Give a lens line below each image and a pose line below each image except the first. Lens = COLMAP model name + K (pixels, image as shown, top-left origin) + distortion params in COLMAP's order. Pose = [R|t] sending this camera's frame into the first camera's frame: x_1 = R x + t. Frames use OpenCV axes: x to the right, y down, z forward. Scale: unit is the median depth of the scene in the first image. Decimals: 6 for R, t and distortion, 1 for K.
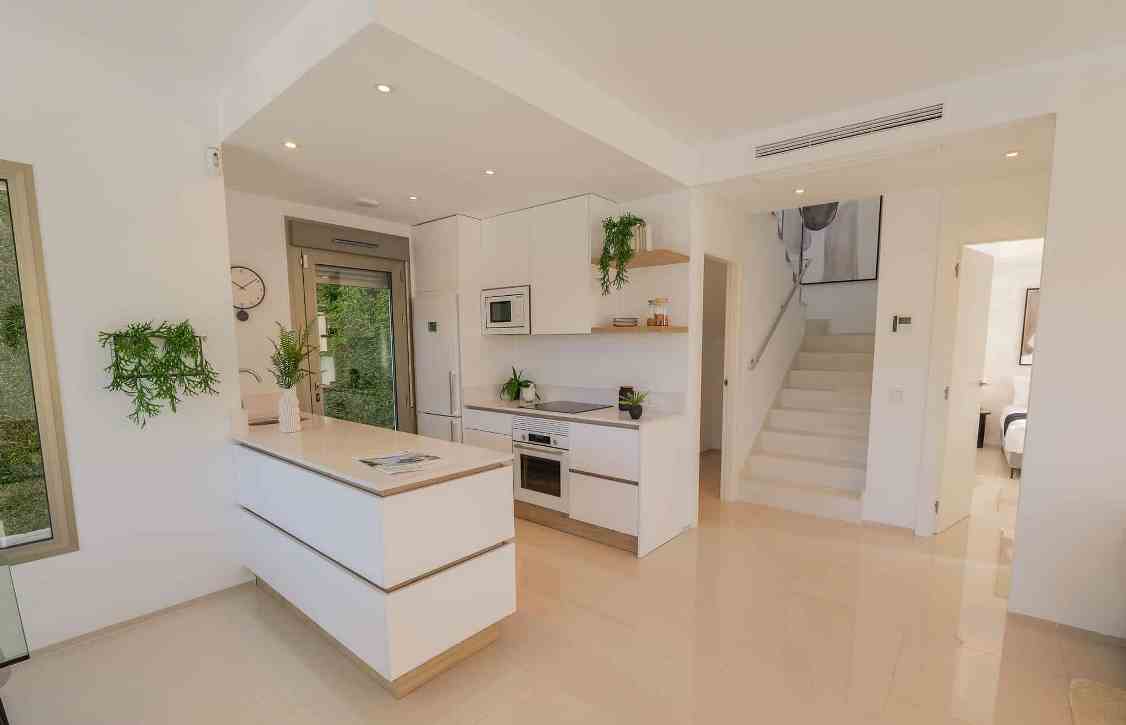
lens RADIAL K [[498.0, 0, 593.1], [0, 498.0, 397.9], [0, 0, 1]] dist [-0.015352, -0.000082]
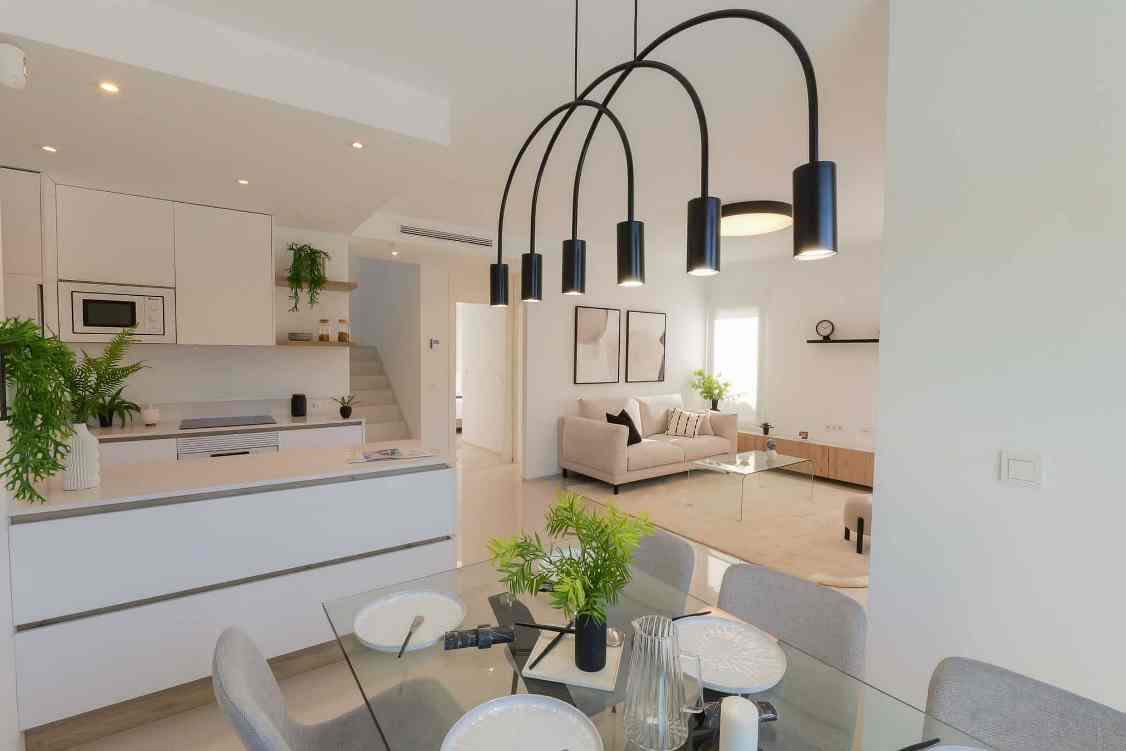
lens RADIAL K [[493.3, 0, 563.0], [0, 493.3, 375.5], [0, 0, 1]] dist [-0.013234, 0.000159]
pose [[0.283768, -0.034180, 0.958283, -0.825291], [0.098710, 0.995097, 0.006263, -0.013798], [-0.953799, 0.092814, 0.285751, 0.132151]]
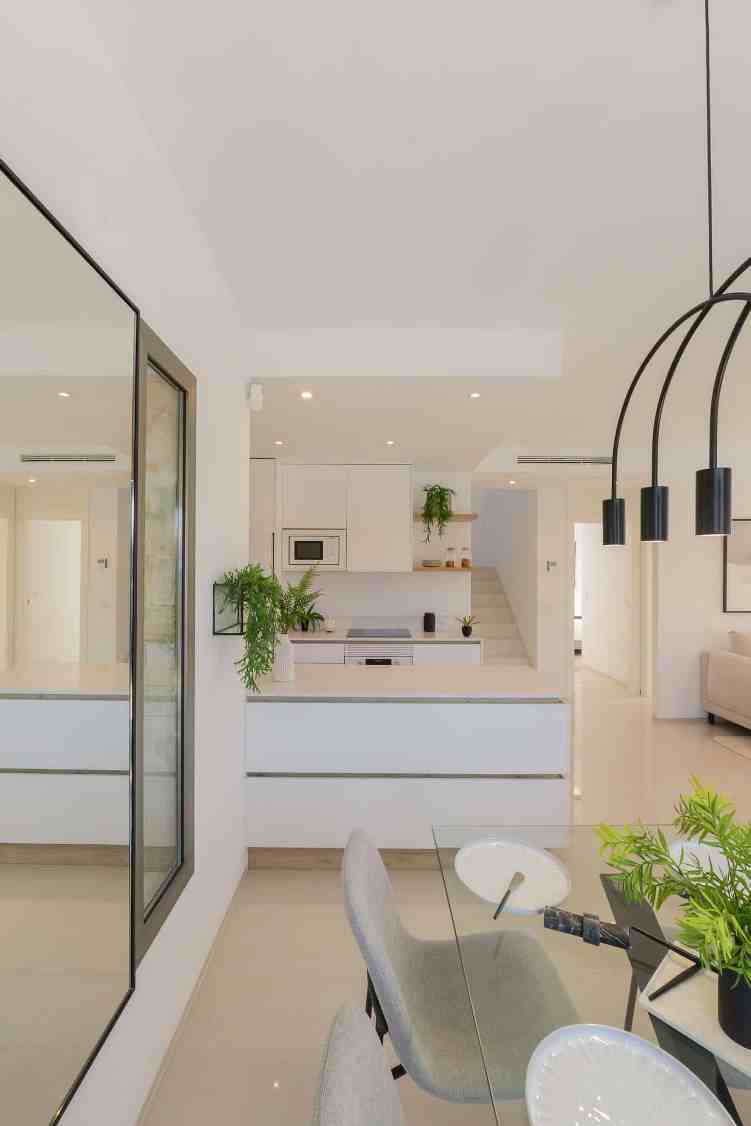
lens RADIAL K [[466.1, 0, 375.5], [0, 466.1, 563.0], [0, 0, 1]] dist [-0.013236, 0.000053]
pose [[0.790498, 0.012665, 0.612333, -0.796976], [0.062651, 0.992869, -0.101416, -0.037793], [-0.609251, 0.118532, 0.784068, 0.132638]]
